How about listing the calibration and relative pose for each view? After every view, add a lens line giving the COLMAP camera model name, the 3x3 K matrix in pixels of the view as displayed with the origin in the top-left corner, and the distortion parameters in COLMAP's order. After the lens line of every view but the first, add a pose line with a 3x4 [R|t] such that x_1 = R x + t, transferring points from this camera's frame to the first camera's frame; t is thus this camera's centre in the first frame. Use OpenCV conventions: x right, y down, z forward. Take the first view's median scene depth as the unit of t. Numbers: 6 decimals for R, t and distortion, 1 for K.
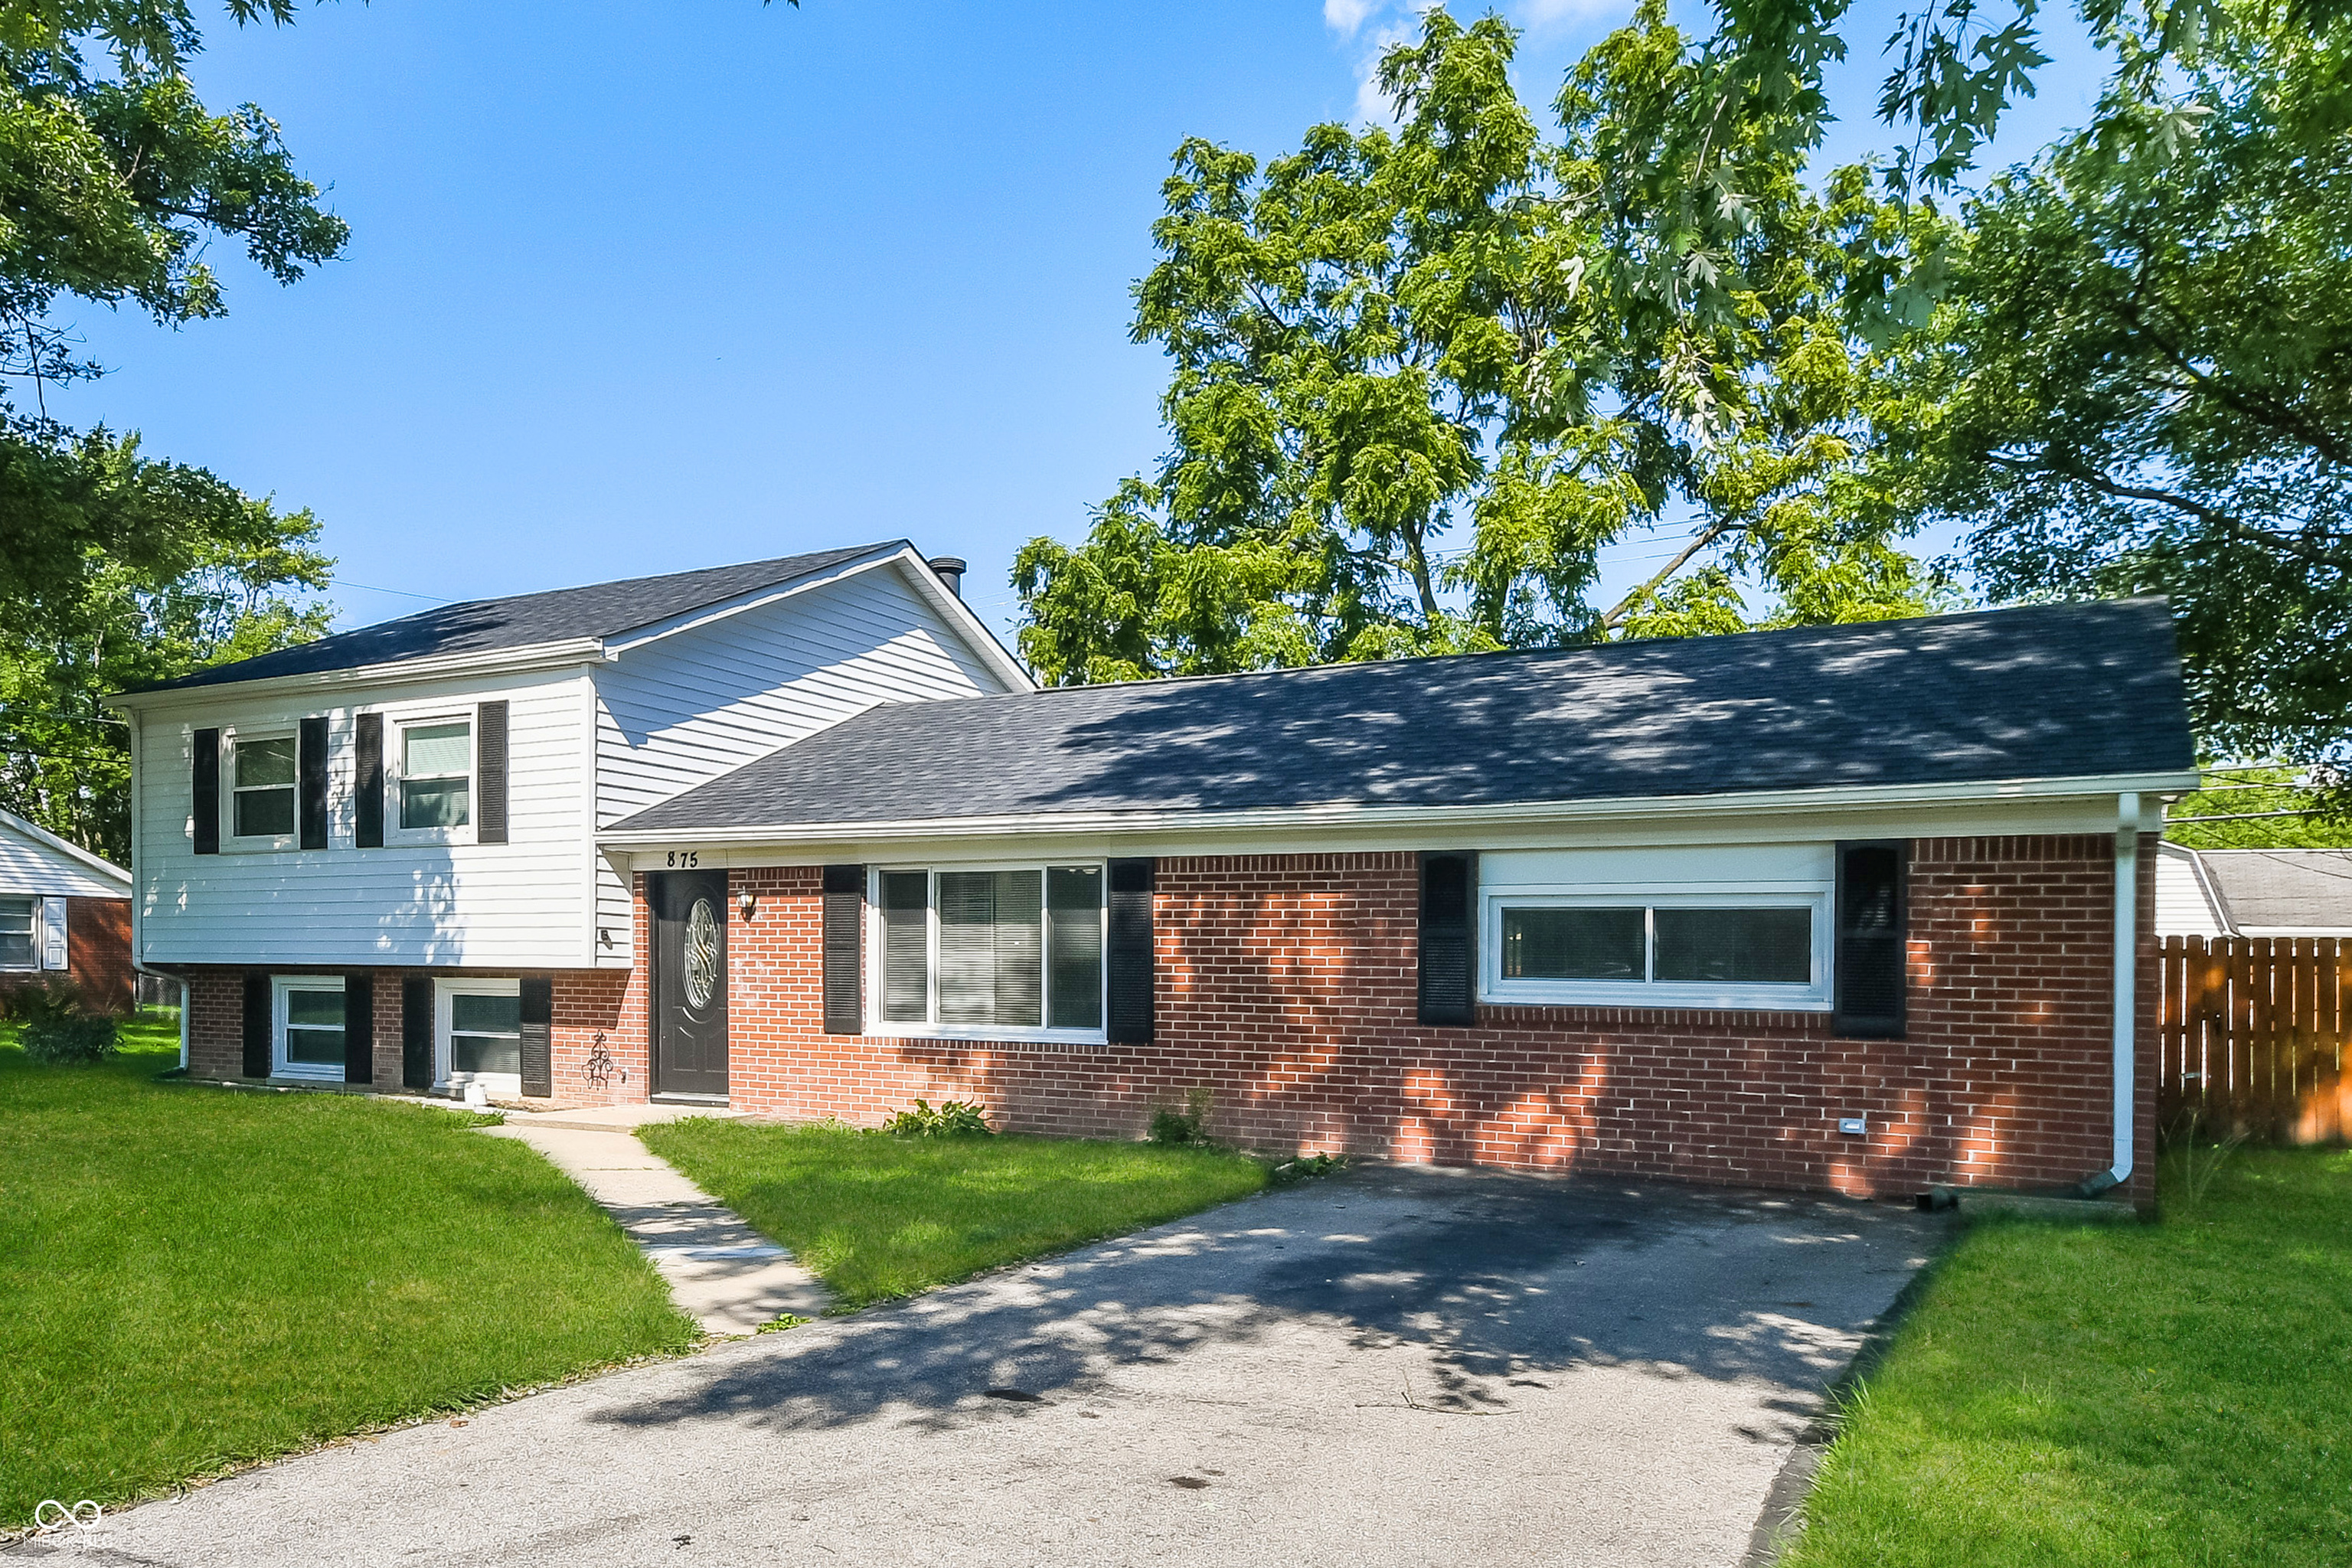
lens RADIAL K [[1035.8, 0, 1176.0], [0, 1035.8, 784.0], [0, 0, 1]] dist [0.012590, -0.017053]
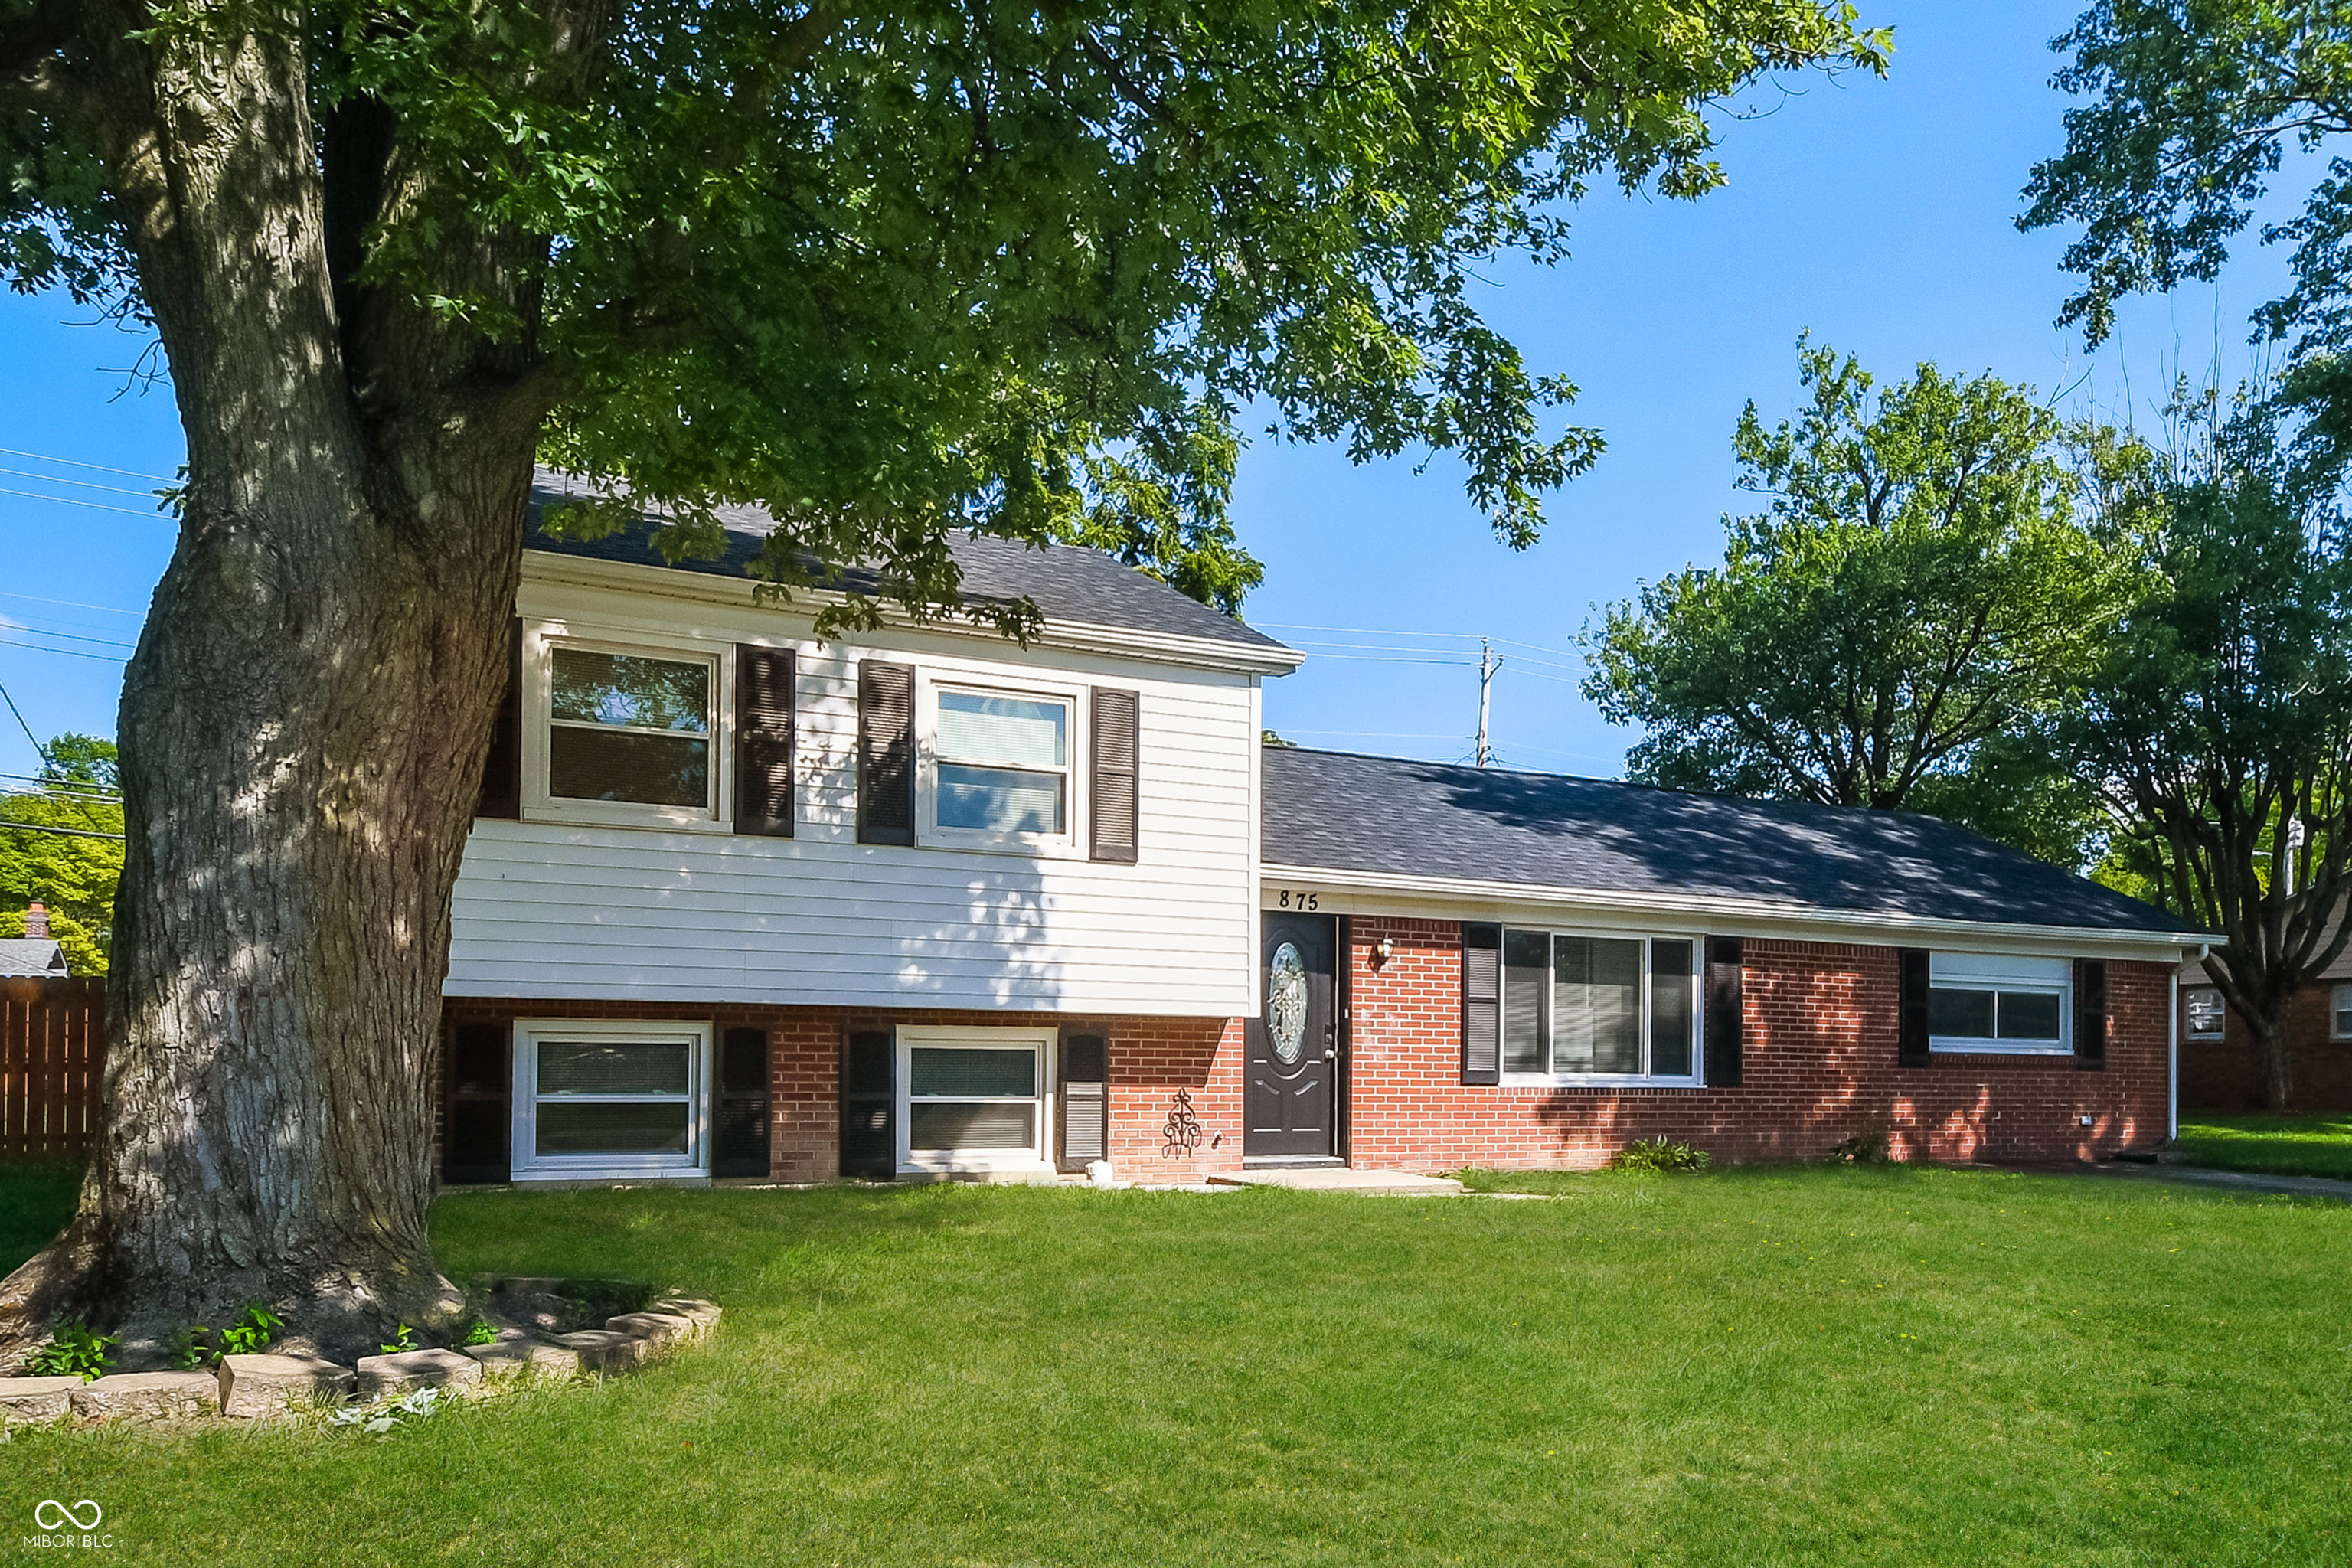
lens RADIAL K [[1064.6, 0, 1174.8], [0, 1064.6, 804.2], [0, 0, 1]] dist [-0.005373, 0.000458]
pose [[0.805854, 0.136471, 0.576173, -1.170601], [-0.112989, 0.990638, -0.076611, 0.075773], [-0.581234, -0.003364, 0.813729, 0.302377]]
